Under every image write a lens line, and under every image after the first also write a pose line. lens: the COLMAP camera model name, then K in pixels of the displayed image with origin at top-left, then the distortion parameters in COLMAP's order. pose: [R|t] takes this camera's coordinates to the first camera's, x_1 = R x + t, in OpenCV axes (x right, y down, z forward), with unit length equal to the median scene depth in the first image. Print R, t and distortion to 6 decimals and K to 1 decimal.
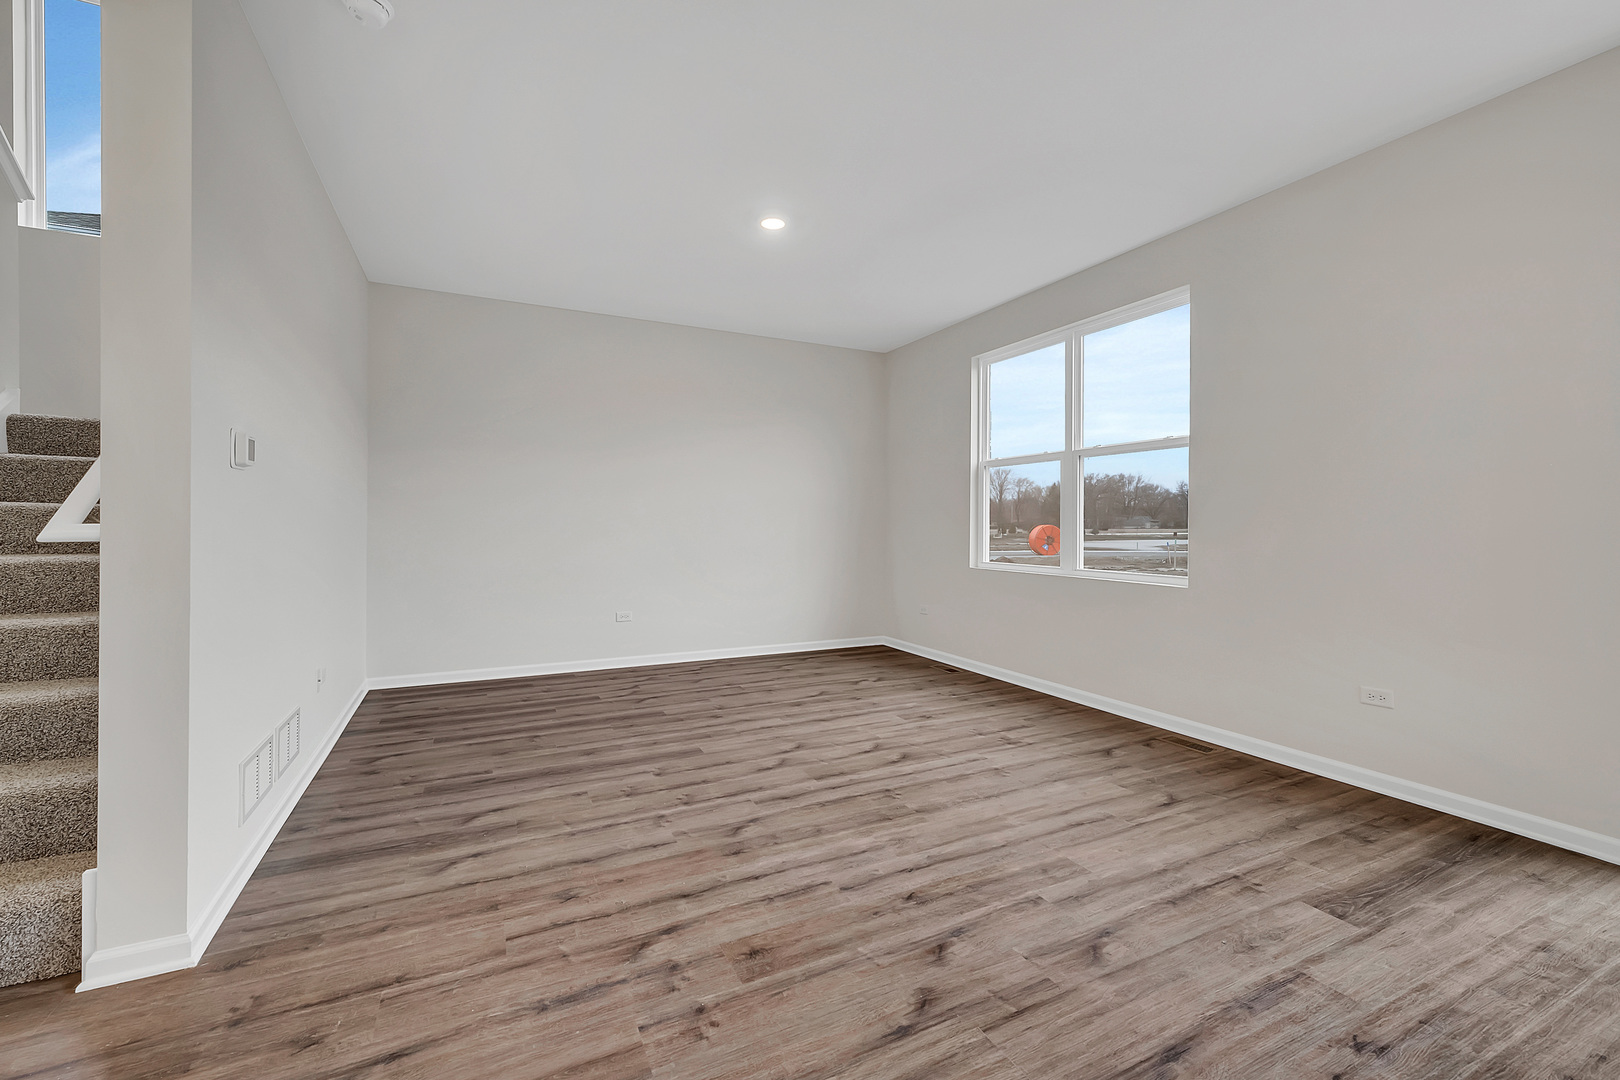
lens RADIAL K [[672.2, 0, 802.0], [0, 672.2, 525.8], [0, 0, 1]] dist [0.004054, -0.000164]
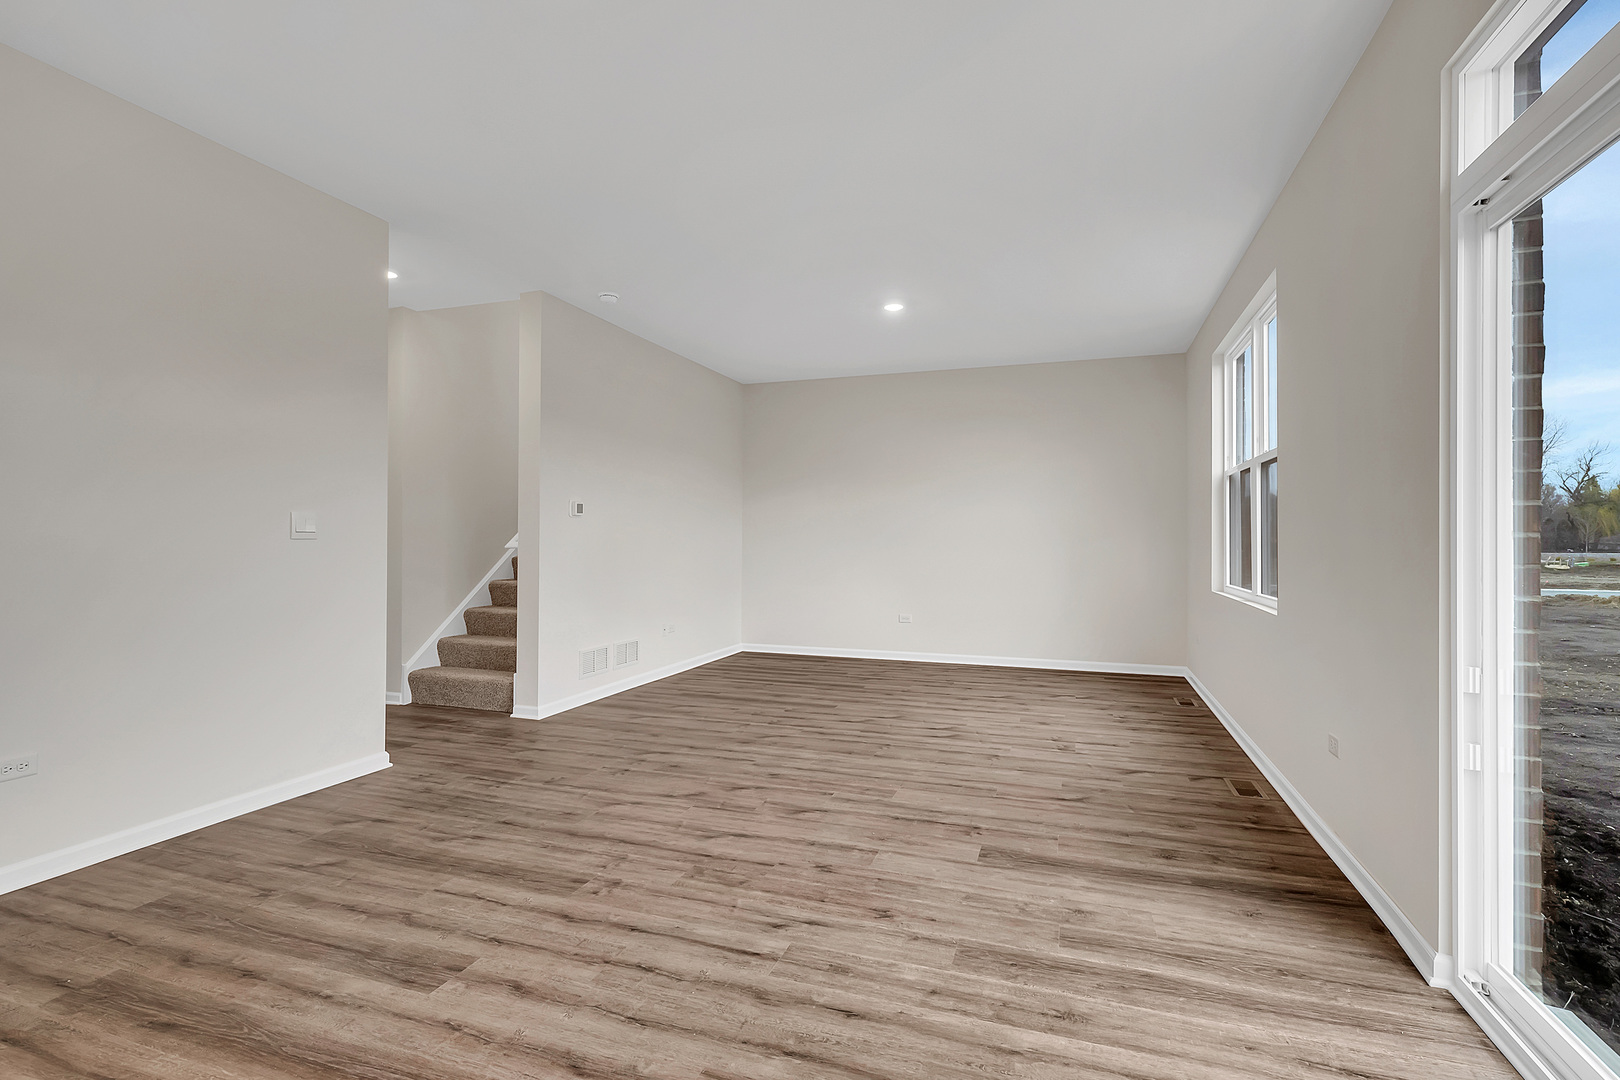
lens RADIAL K [[762.1, 0, 803.8], [0, 762.1, 541.2], [0, 0, 1]] dist [0.004208, -0.000490]
pose [[0.699507, 0.001894, -0.714623, 1.411052], [-0.002566, 0.999997, 0.000139, -0.004026], [0.714621, 0.001736, 0.699510, -0.204966]]
